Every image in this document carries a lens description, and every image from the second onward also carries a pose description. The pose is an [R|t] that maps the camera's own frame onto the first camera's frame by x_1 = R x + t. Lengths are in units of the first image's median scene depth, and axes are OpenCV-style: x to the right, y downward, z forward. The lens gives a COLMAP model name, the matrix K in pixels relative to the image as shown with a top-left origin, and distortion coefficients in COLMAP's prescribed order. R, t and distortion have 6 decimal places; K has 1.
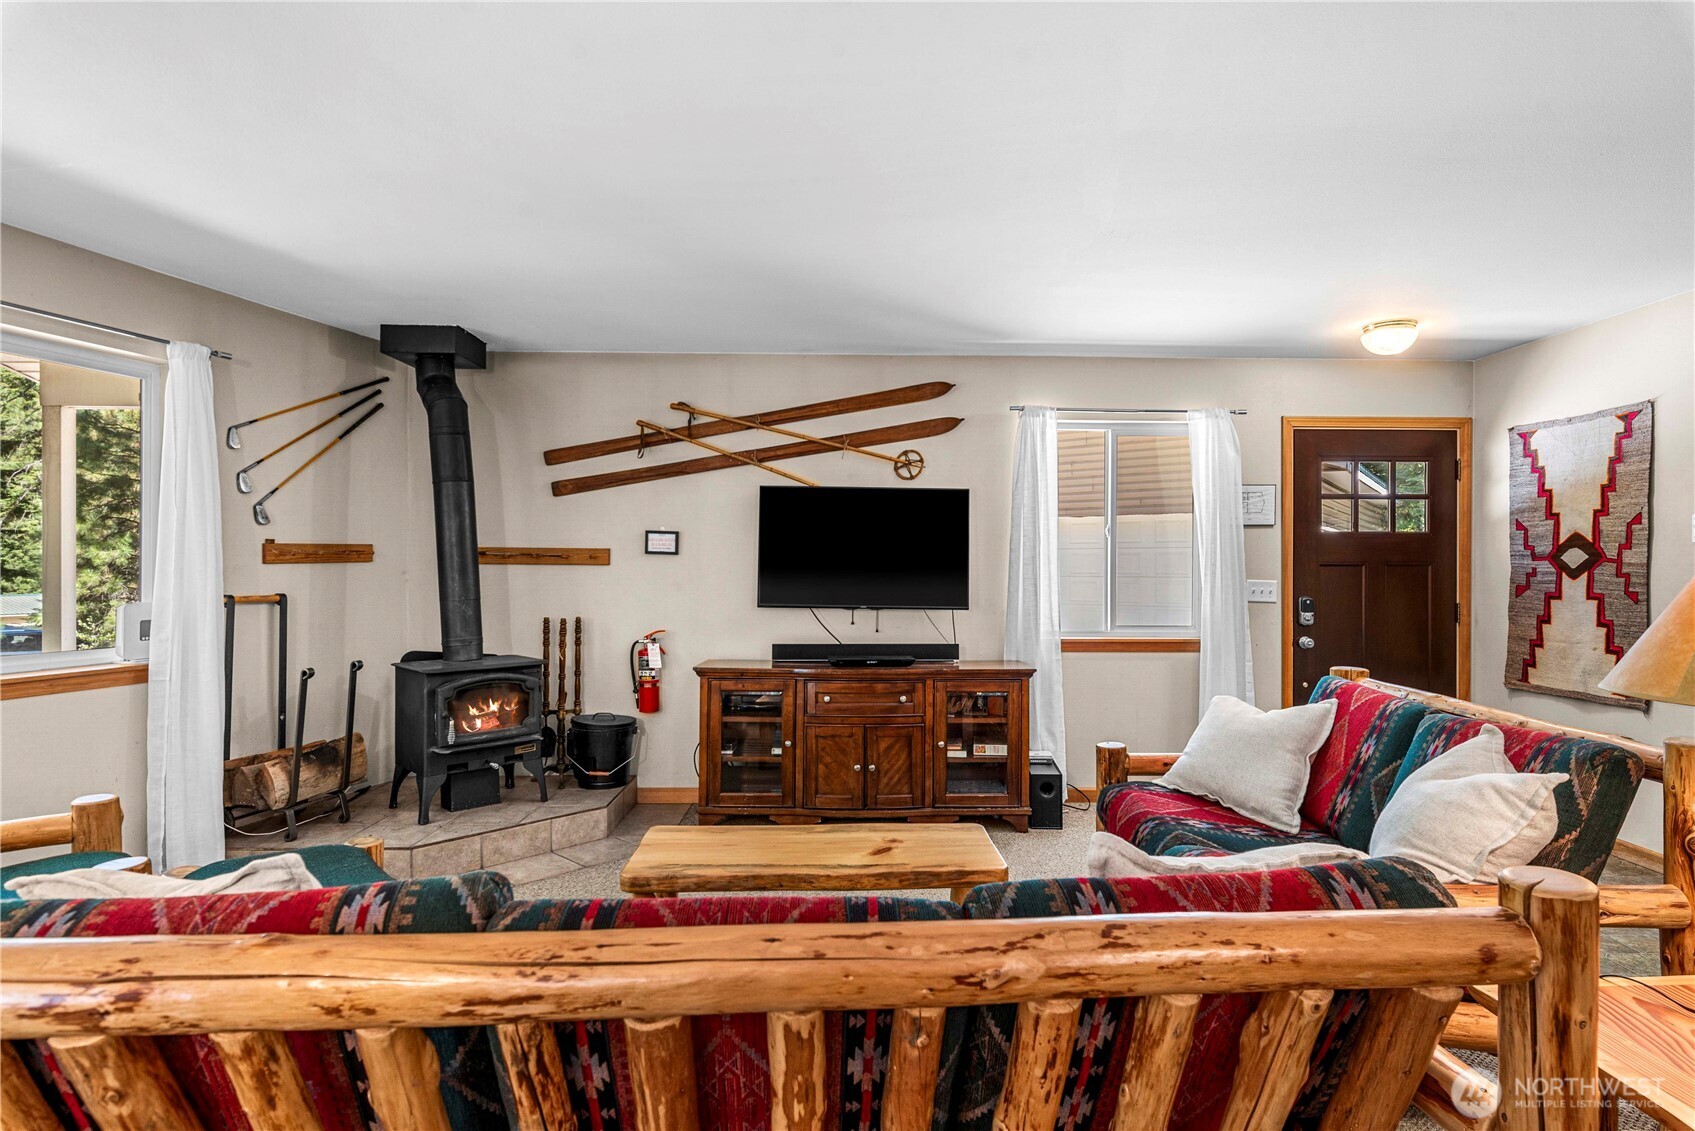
lens RADIAL K [[899.6, 0, 858.9], [0, 899.6, 569.1], [0, 0, 1]] dist [0.001239, -0.002746]
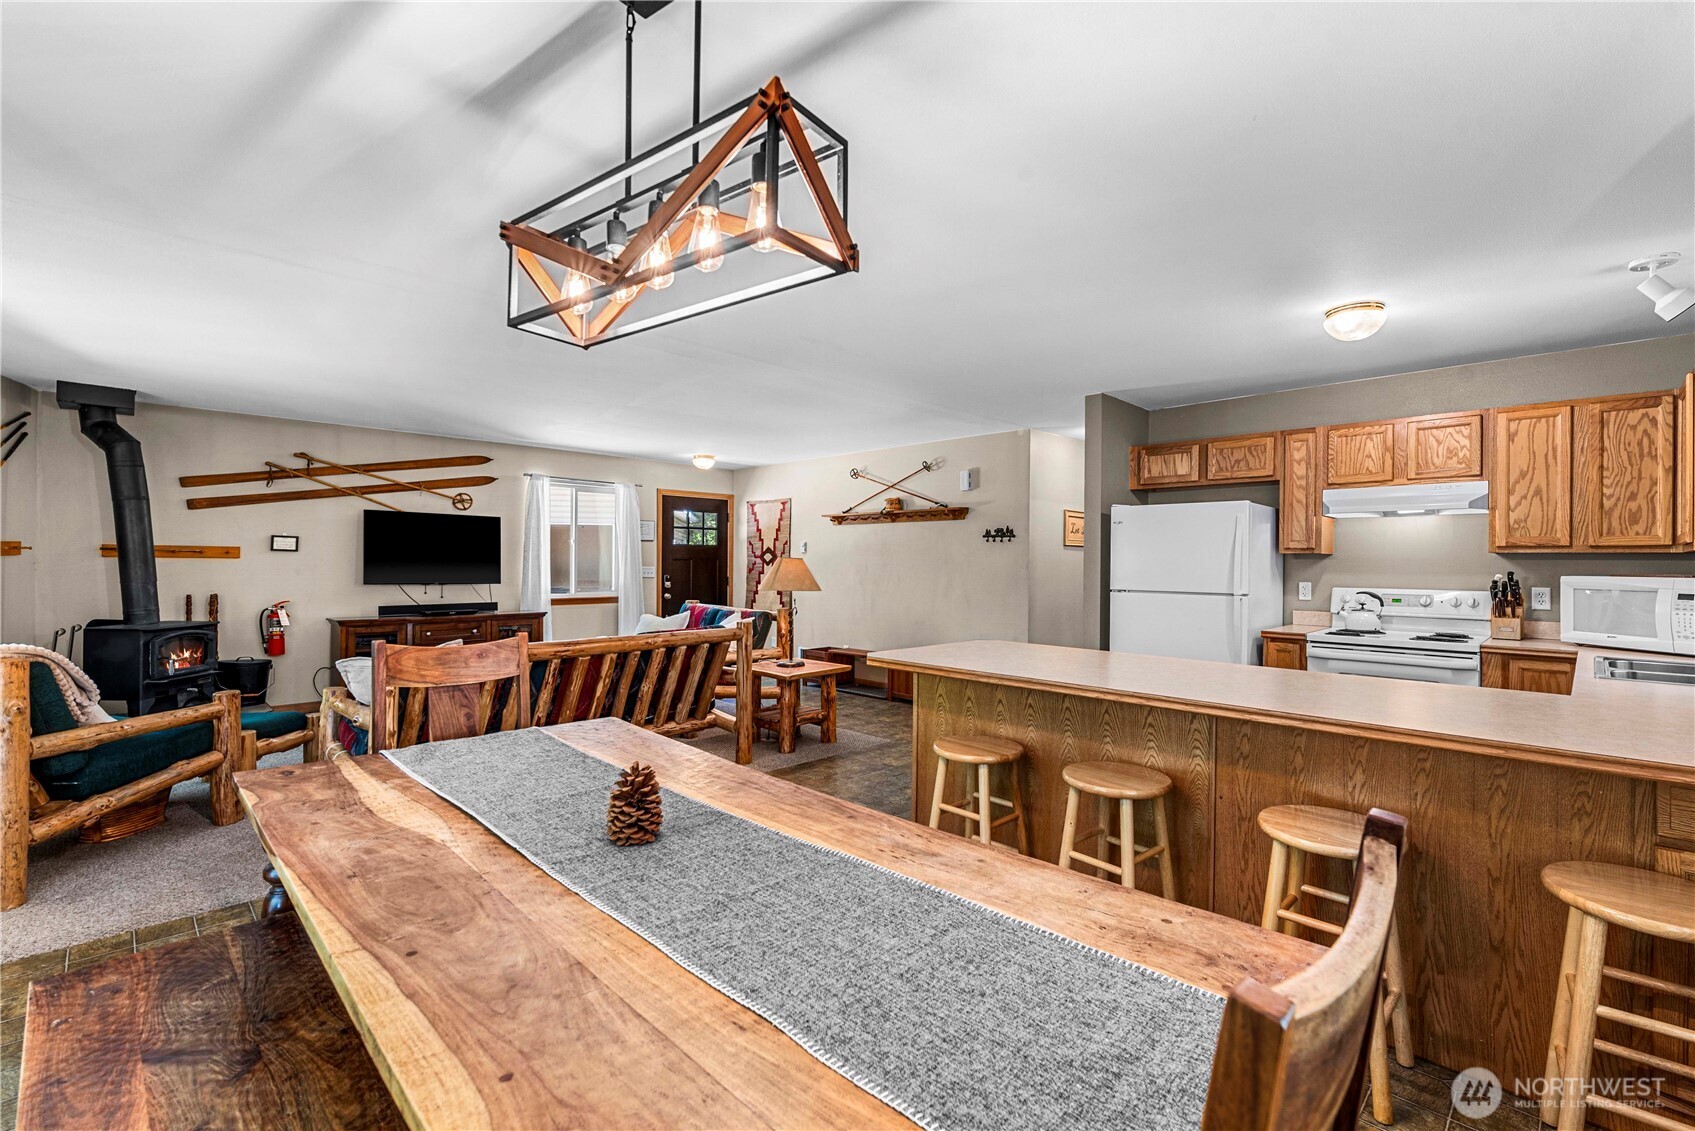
lens RADIAL K [[739.4, 0, 865.0], [0, 739.4, 561.6], [0, 0, 1]] dist [0.002880, -0.000909]
pose [[0.716507, 0.001136, 0.697579, -0.423846], [-0.001808, 0.999998, 0.000230, -0.000988], [-0.697577, -0.001426, 0.716508, -0.630311]]
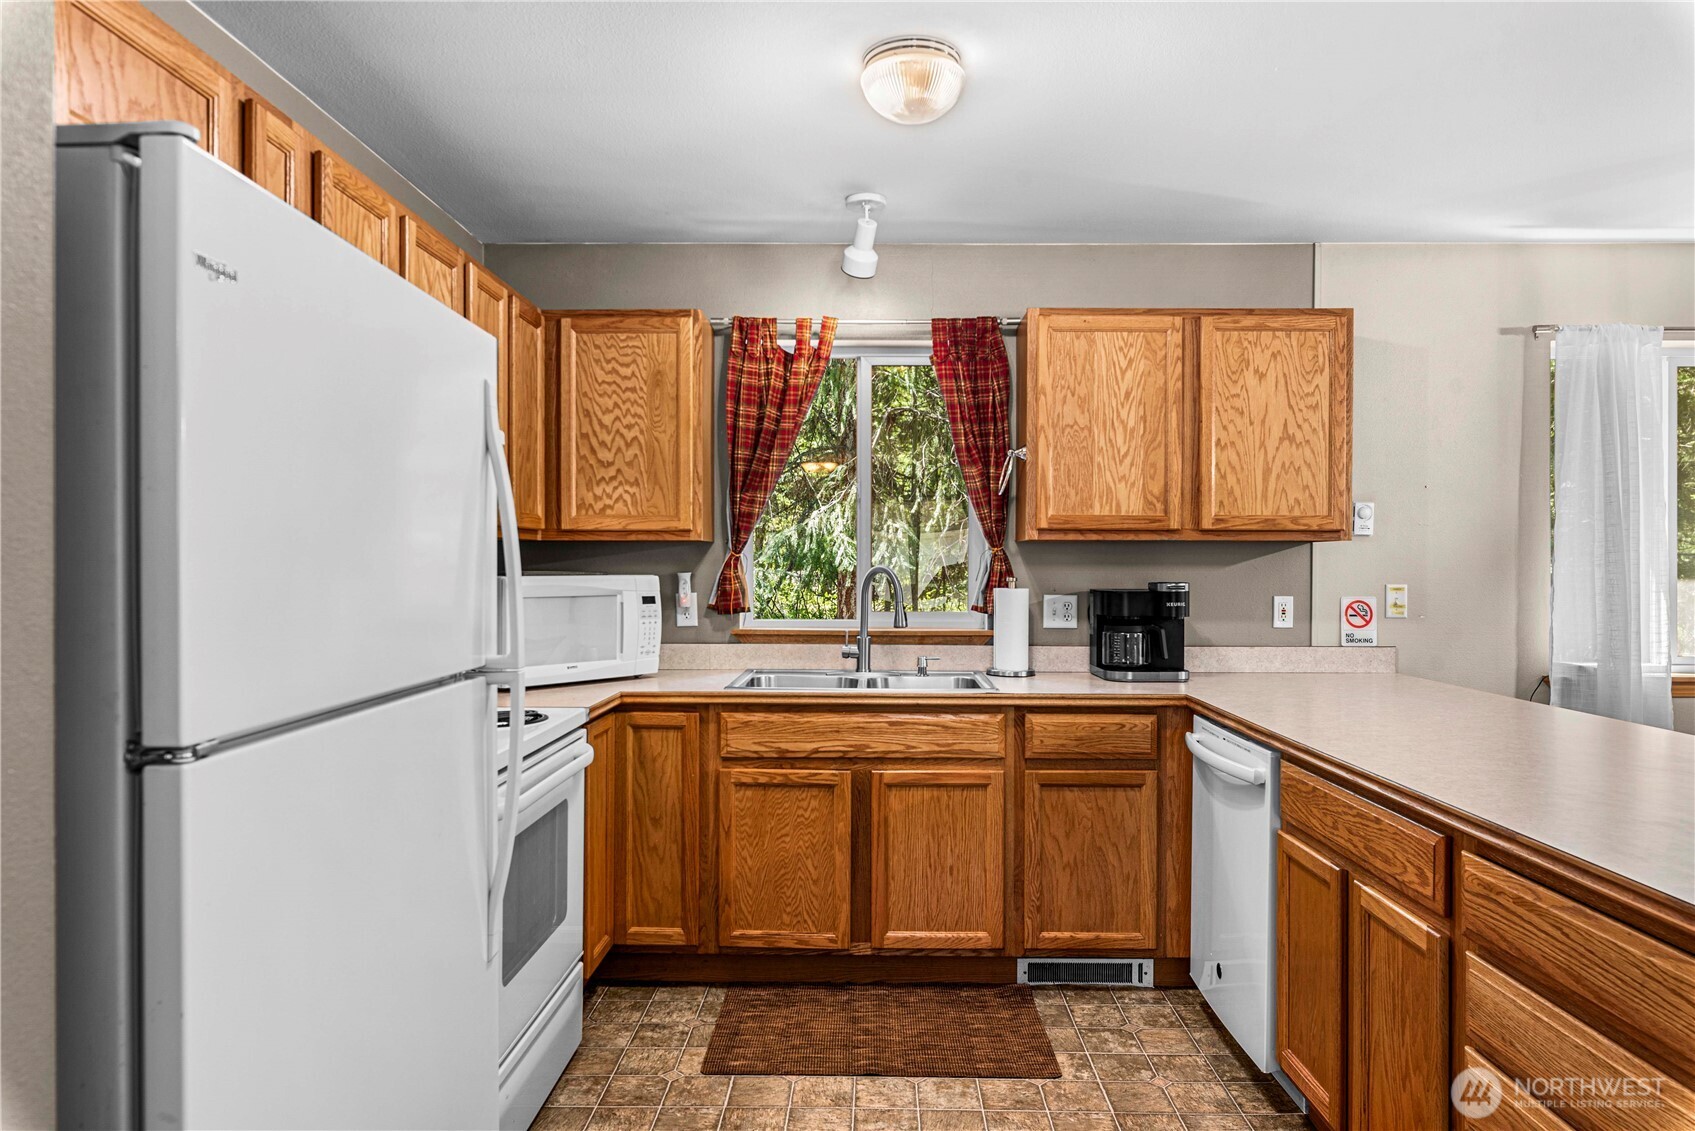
lens RADIAL K [[1058.8, 0, 869.6], [0, 1058.8, 554.2], [0, 0, 1]] dist [-0.007134, 0.001172]
pose [[-0.999033, -0.007503, 0.043311, 0.450088], [-0.007676, 0.999963, -0.003825, -0.000080], [-0.043280, -0.004154, -0.999054, 0.108486]]
